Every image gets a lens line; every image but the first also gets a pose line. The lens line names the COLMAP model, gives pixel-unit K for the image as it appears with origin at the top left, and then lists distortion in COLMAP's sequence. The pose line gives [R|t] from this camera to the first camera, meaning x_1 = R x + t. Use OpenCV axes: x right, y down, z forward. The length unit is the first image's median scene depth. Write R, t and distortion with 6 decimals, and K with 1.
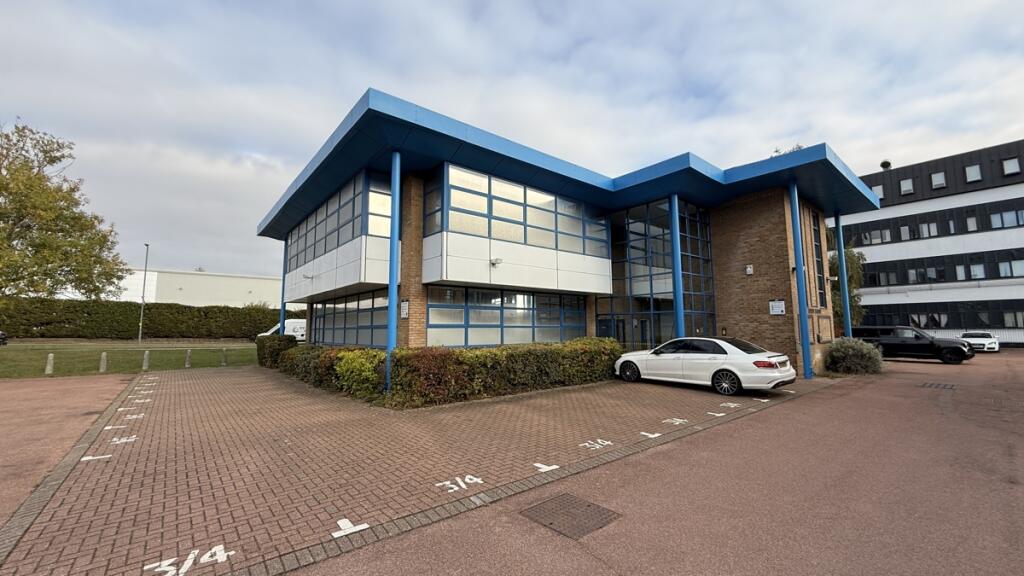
lens RADIAL K [[407.3, 0, 512.0], [0, 407.3, 288.0], [0, 0, 1]] dist [-0.000100, 0.000099]
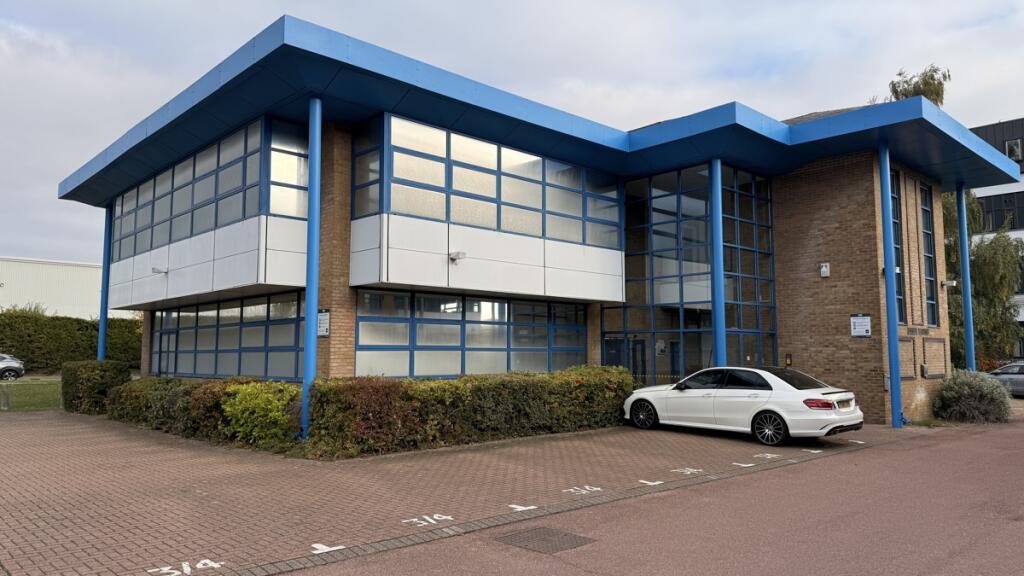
lens RADIAL K [[698.0, 0, 512.0], [0, 698.0, 288.0], [0, 0, 1]] dist [0.068174, -0.002911]
pose [[0.998241, 0.012847, 0.057885, -0.012779], [-0.013276, 0.999887, 0.007041, -0.019127], [-0.057788, -0.007797, 0.998298, -0.196815]]
